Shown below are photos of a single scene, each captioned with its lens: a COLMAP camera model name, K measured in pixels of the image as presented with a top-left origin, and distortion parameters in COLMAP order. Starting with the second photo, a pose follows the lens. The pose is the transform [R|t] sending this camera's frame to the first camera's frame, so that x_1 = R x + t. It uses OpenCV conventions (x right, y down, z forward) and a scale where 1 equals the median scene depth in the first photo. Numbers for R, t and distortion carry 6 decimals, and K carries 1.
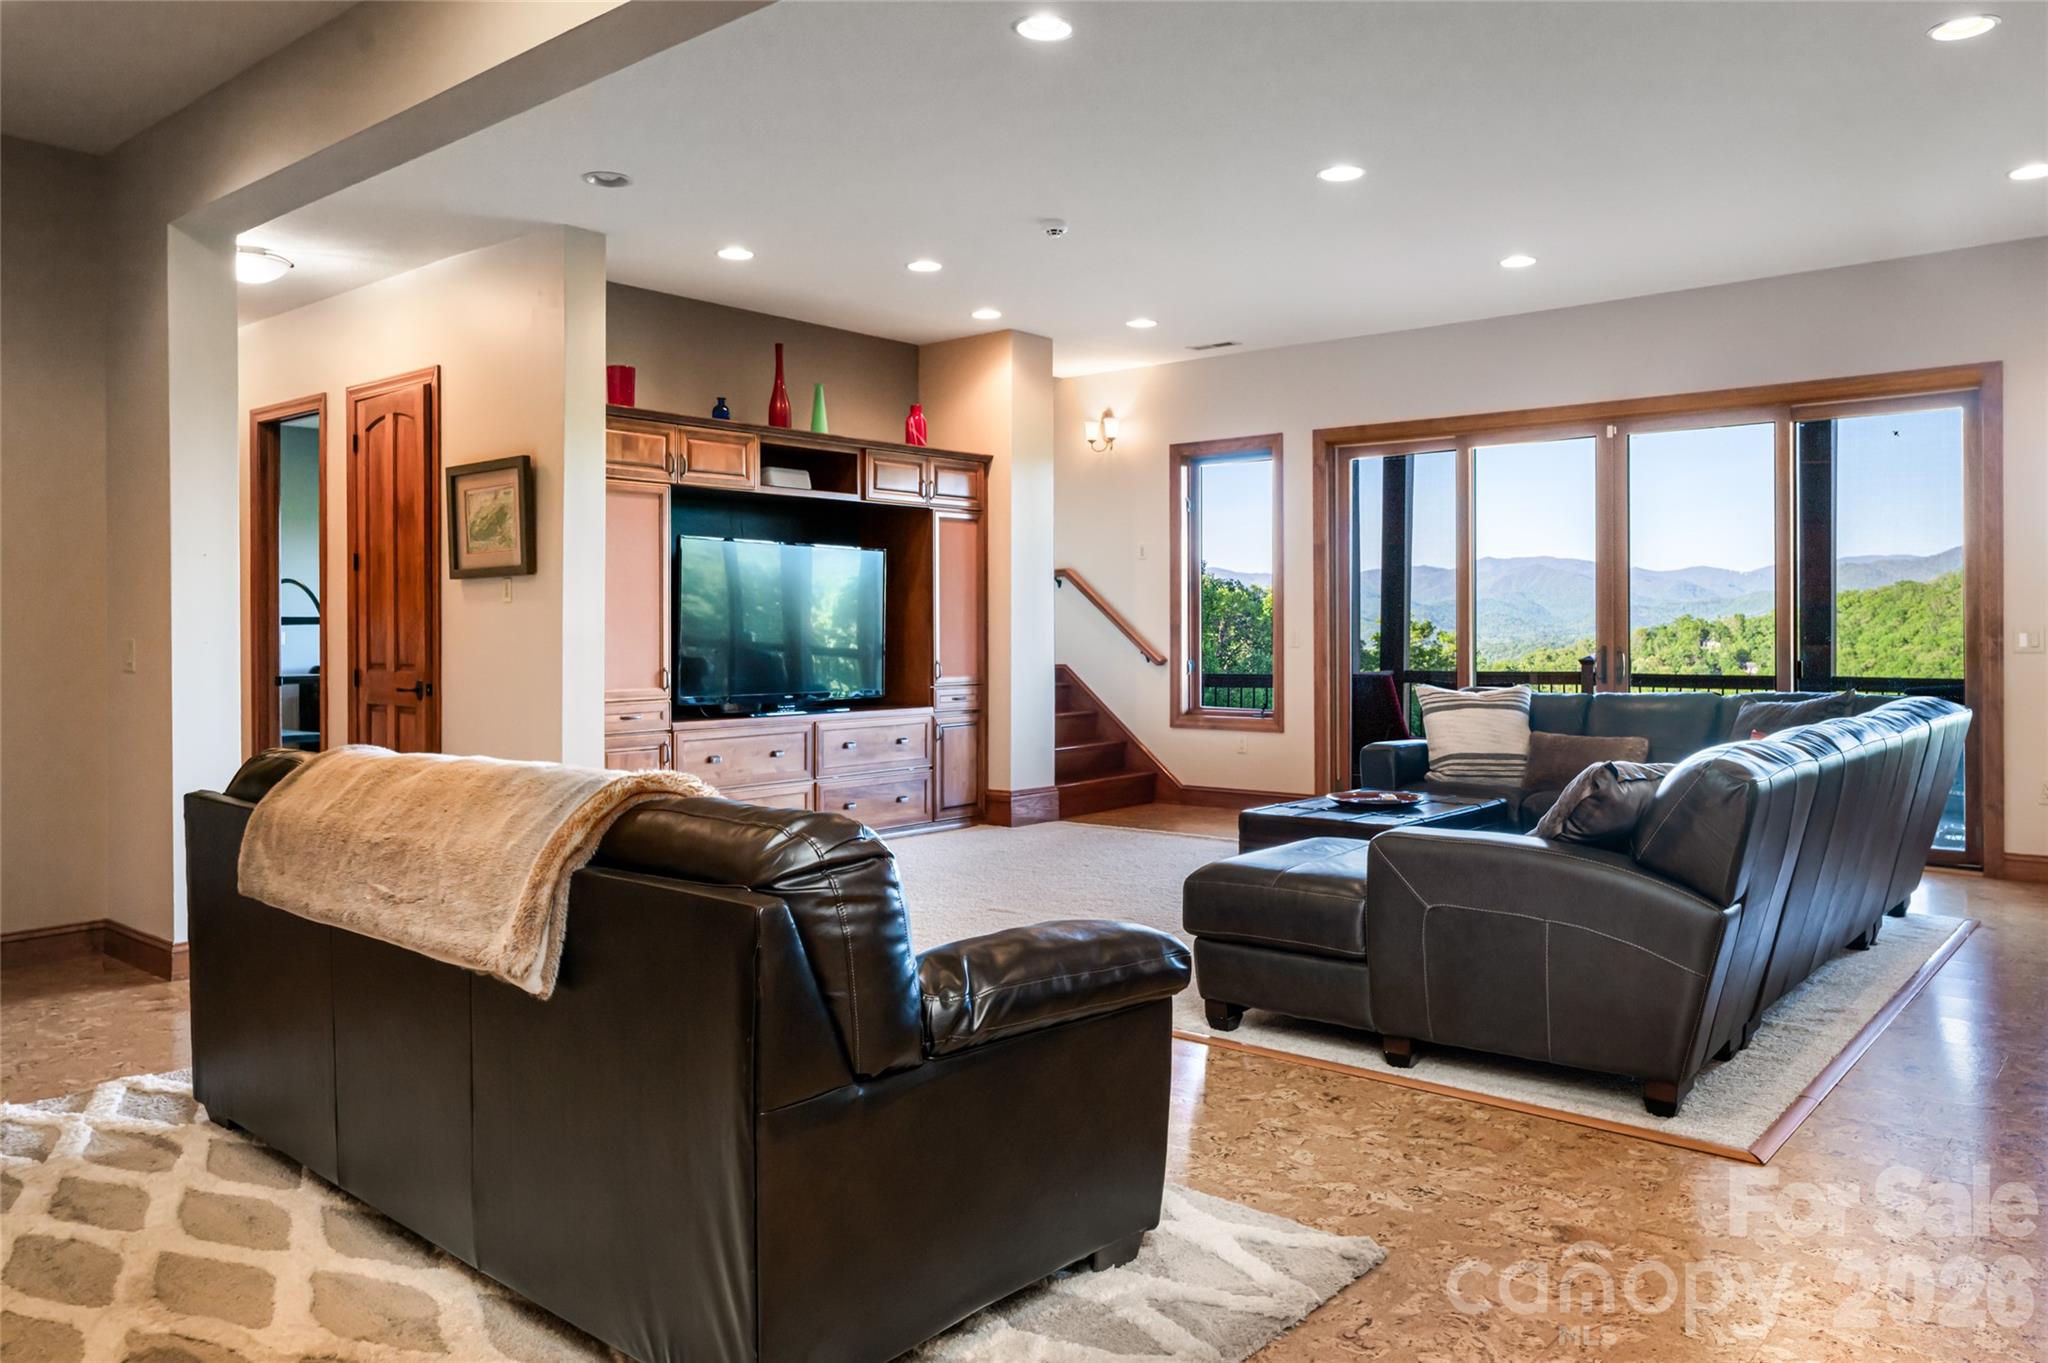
lens RADIAL K [[1476.9, 0, 1022.0], [0, 1476.9, 668.0], [0, 0, 1]] dist [0.000340, 0.001669]
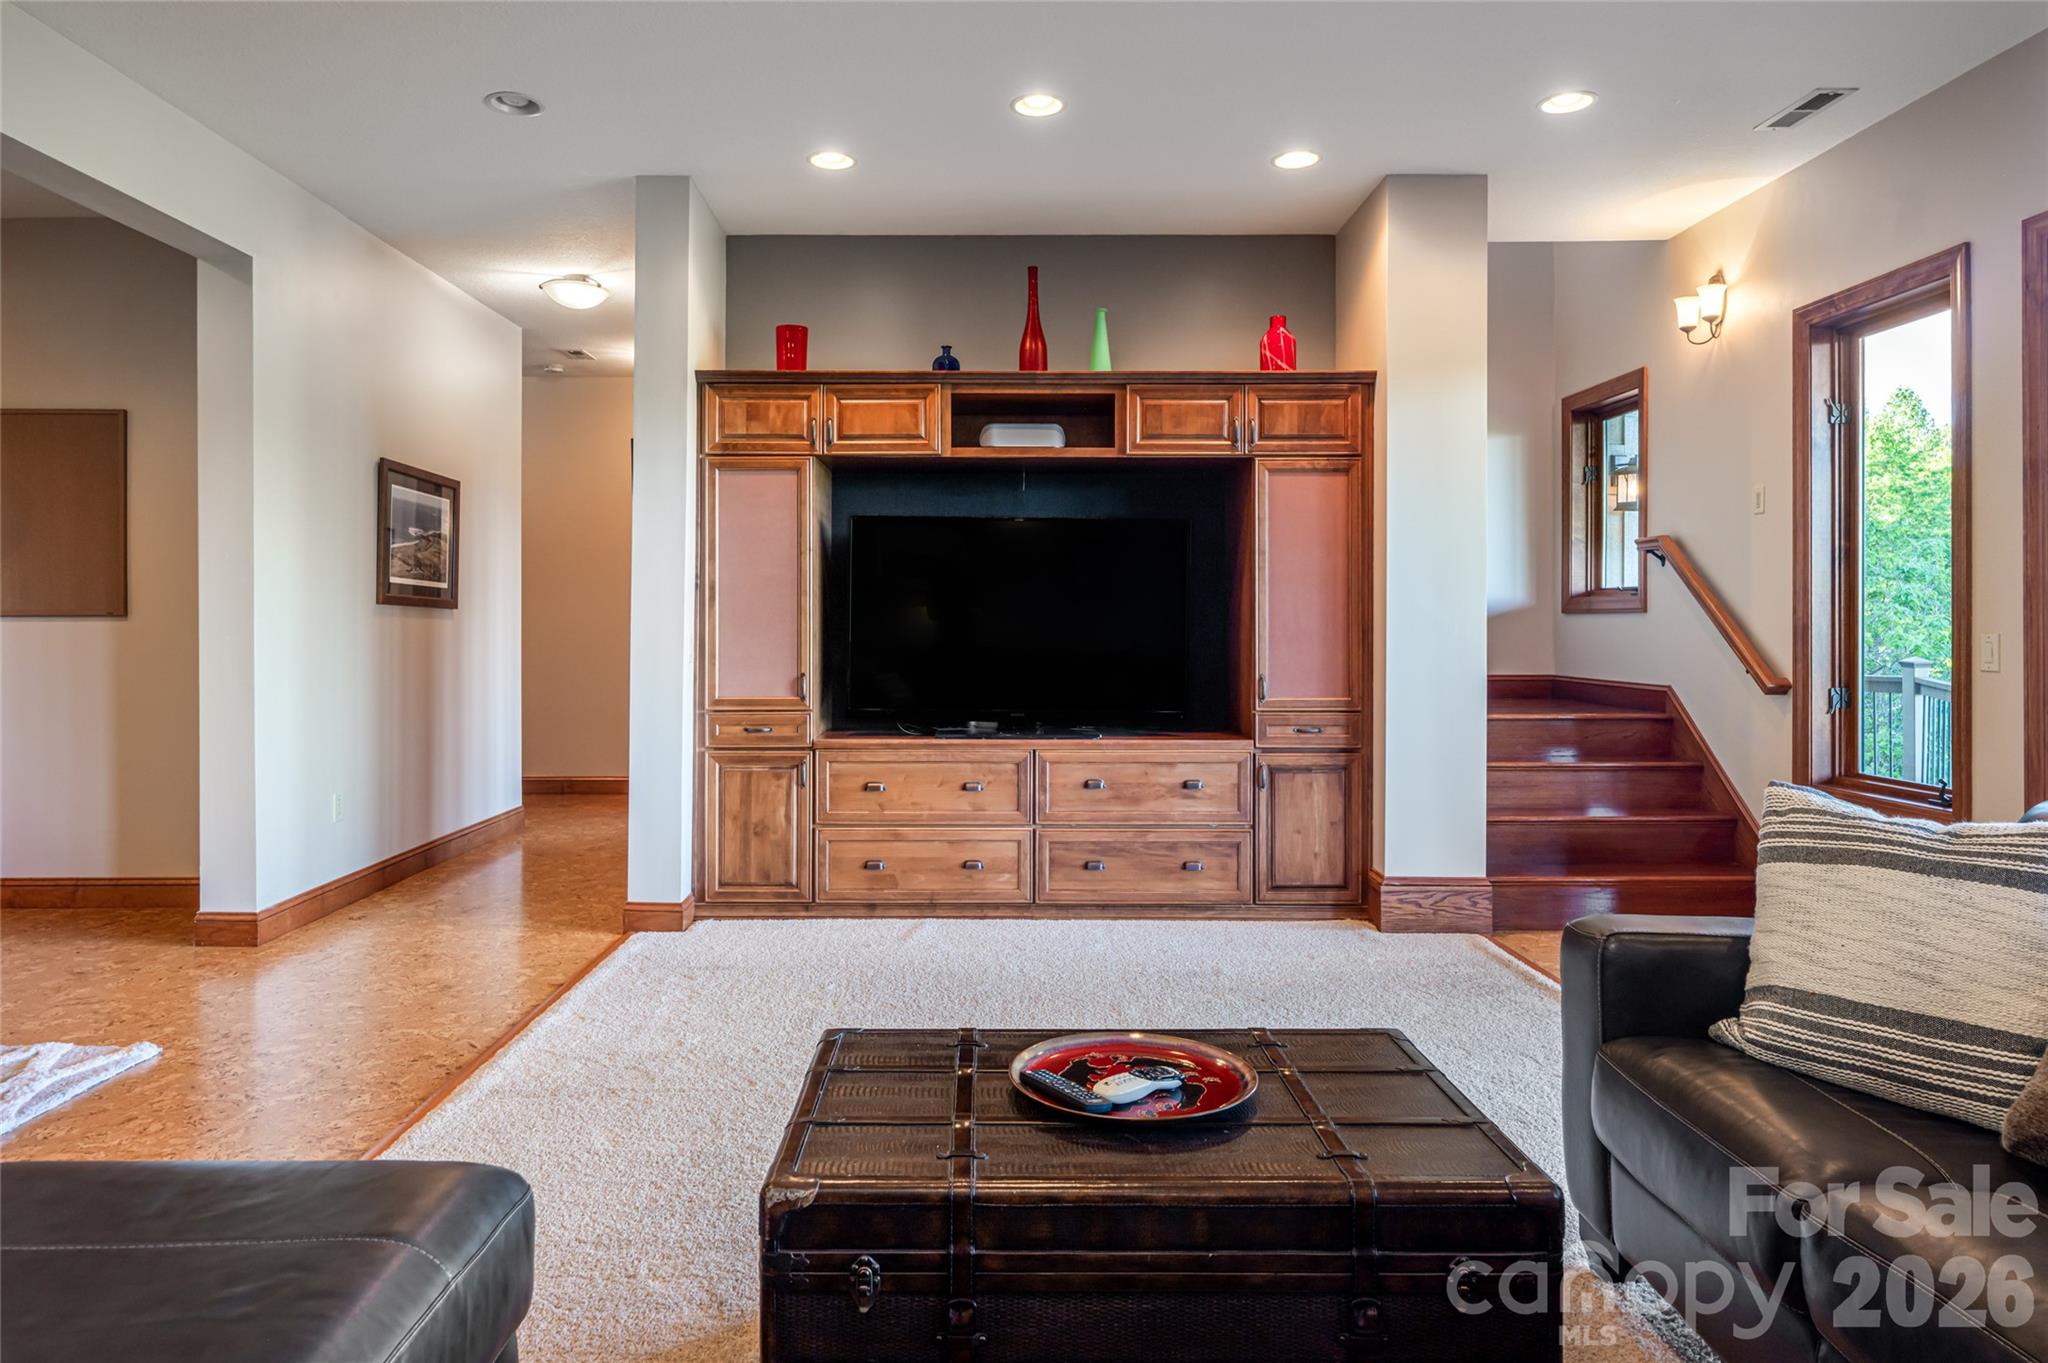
lens RADIAL K [[1275.6, 0, 1013.6], [0, 1275.6, 632.3], [0, 0, 1]] dist [-0.002788, 0.003431]
pose [[0.635760, 0.009055, -0.771834, 0.354876], [-0.024607, 0.999661, -0.008541, -0.017930], [0.771494, 0.024423, 0.635767, 0.560041]]
